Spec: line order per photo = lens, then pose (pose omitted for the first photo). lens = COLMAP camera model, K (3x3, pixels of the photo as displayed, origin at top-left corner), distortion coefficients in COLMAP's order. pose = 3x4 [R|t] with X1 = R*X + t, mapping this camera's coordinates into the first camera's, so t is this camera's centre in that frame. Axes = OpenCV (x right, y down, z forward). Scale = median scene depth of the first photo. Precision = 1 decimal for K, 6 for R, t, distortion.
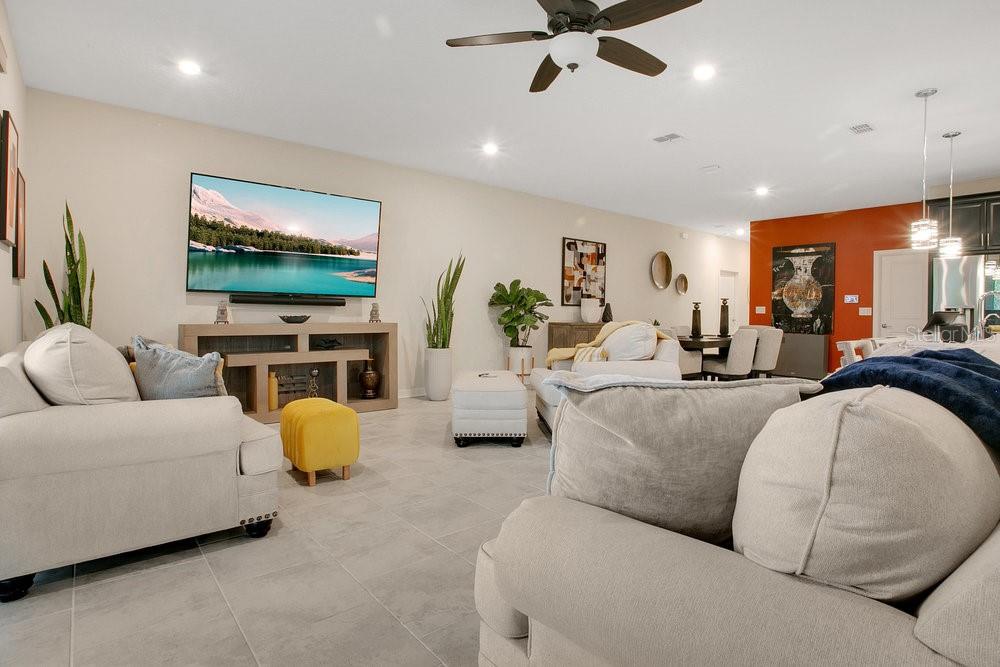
lens RADIAL K [[511.7, 0, 510.3], [0, 511.7, 310.6], [0, 0, 1]] dist [-0.037721, 0.010658]
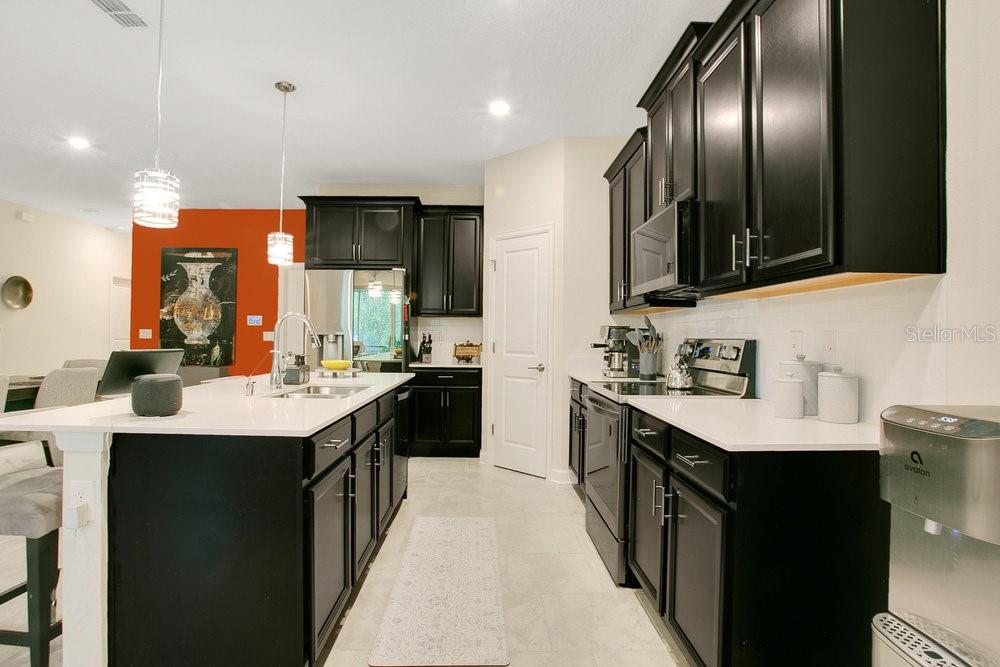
lens RADIAL K [[511.7, 0, 496.6], [0, 511.7, 331.4], [0, 0, 1]] dist [-0.037721, 0.010658]
pose [[0.655293, 0.003887, 0.755365, 0.302546], [-0.004163, 0.999990, -0.001534, -0.005976], [-0.755364, -0.002140, 0.655303, 0.174191]]
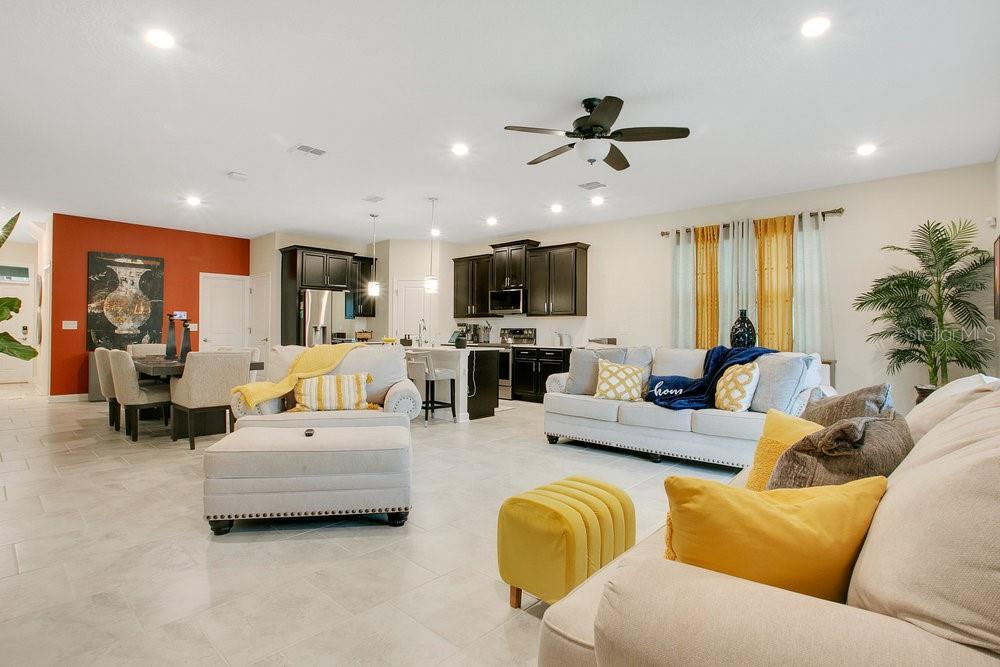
lens RADIAL K [[511.7, 0, 497.1], [0, 511.7, 338.1], [0, 0, 1]] dist [-0.037721, 0.010658]
pose [[-0.099018, -0.022326, 0.994835, -0.404289], [-0.008964, 0.999728, 0.021543, -0.004016], [-0.995045, -0.006784, -0.099191, 0.425034]]
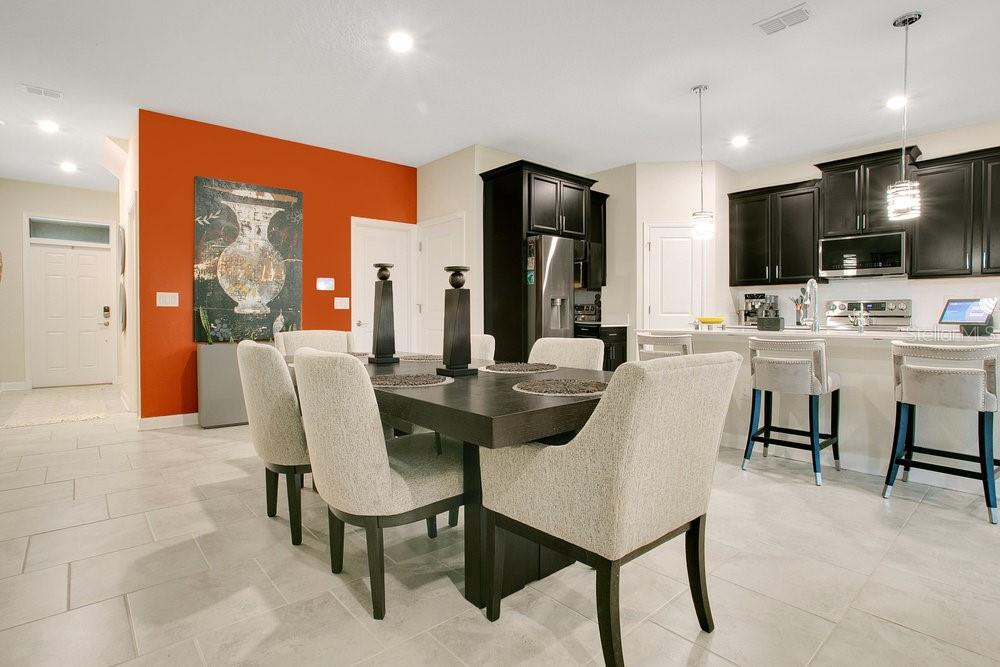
lens RADIAL K [[511.7, 0, 491.5], [0, 511.7, 335.6], [0, 0, 1]] dist [-0.037721, 0.010658]
pose [[0.003734, -0.052534, 0.998612, 0.008575], [0.000111, 0.998619, 0.052534, 0.008772], [-0.999993, -0.000086, 0.003735, 0.736550]]
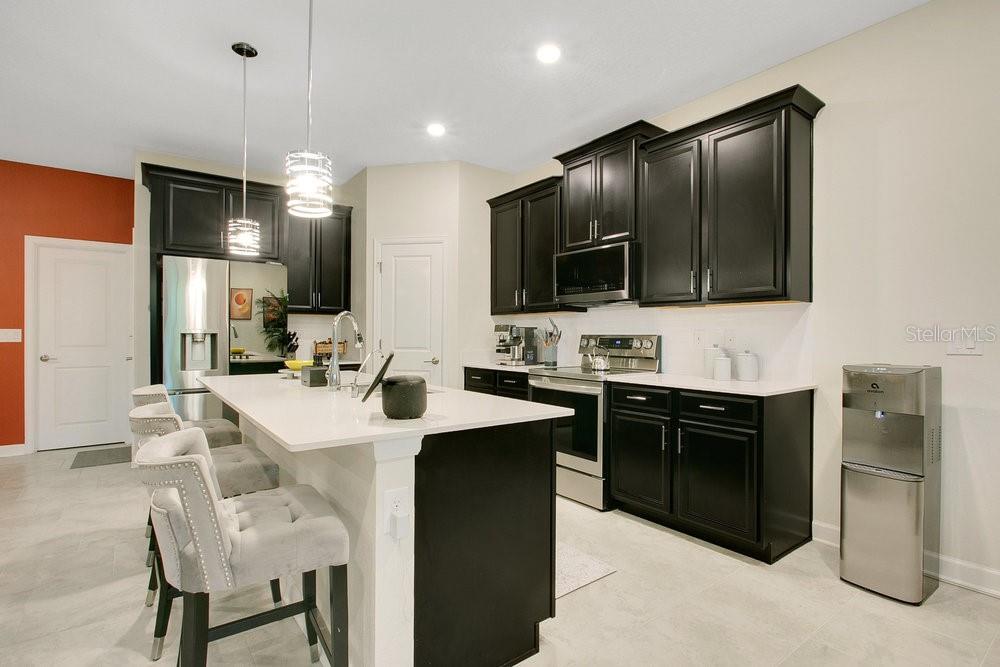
lens RADIAL K [[511.7, 0, 496.9], [0, 511.7, 335.4], [0, 0, 1]] dist [-0.037721, 0.010658]
pose [[0.083571, -0.008032, 0.996469, 0.155216], [-0.003762, 0.999958, 0.008375, -0.005210], [-0.996495, -0.004449, 0.083537, 0.350868]]
